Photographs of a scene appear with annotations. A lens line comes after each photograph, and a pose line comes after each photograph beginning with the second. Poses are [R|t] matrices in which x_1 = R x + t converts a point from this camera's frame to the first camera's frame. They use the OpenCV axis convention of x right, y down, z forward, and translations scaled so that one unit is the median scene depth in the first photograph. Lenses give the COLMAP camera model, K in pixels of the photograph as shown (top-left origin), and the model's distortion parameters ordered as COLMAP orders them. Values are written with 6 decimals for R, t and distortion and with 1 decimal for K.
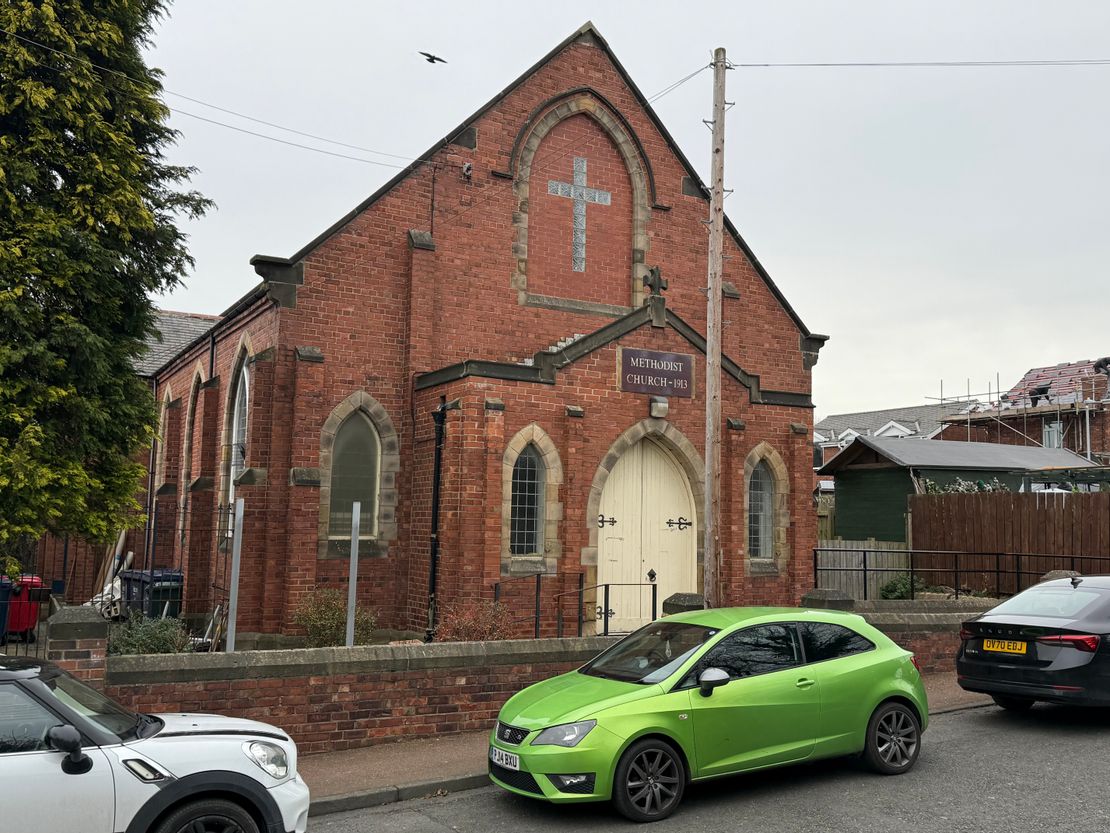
lens RADIAL K [[1052.2, 0, 555.0], [0, 1052.2, 416.5], [0, 0, 1]] dist [0.159484, -0.222991]
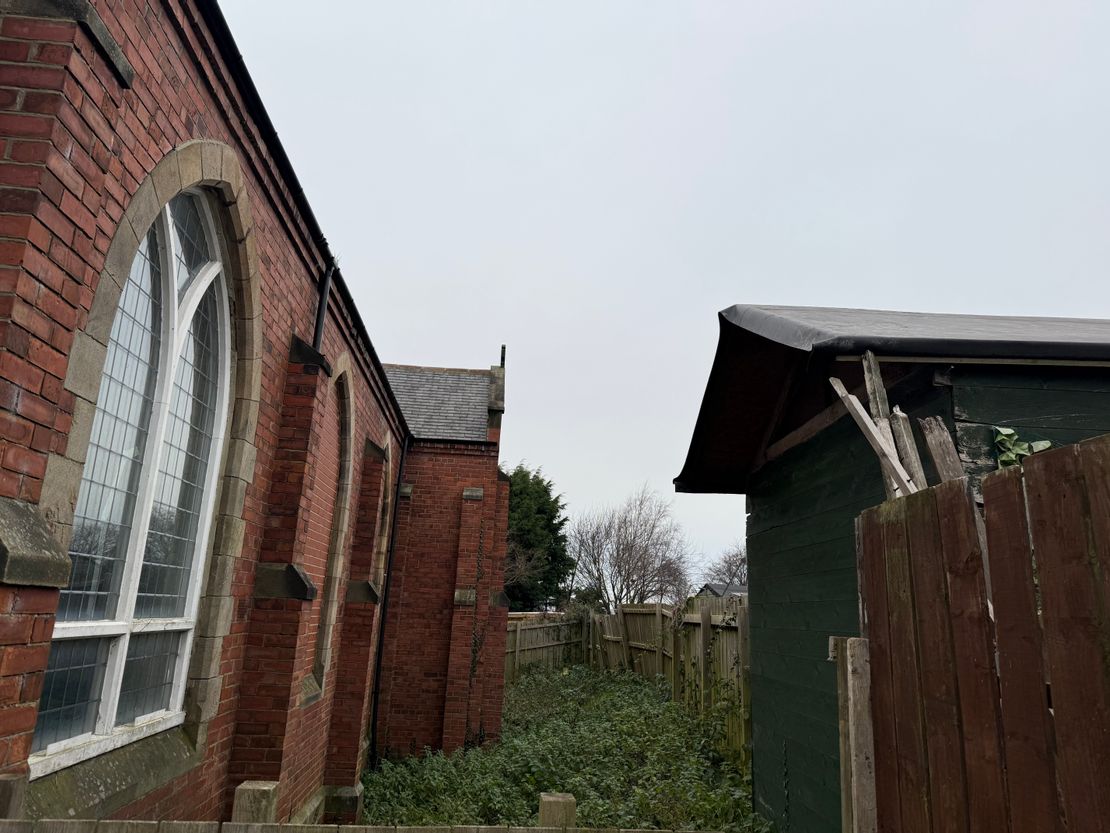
lens RADIAL K [[791.7, 0, 561.5], [0, 791.7, 421.4], [0, 0, 1]] dist [0.106793, -0.164567]
pose [[0.913851, -0.071861, -0.399641, 0.741750], [0.015141, 0.989561, -0.143316, 0.165589], [0.405768, 0.124918, 0.905399, 1.906997]]
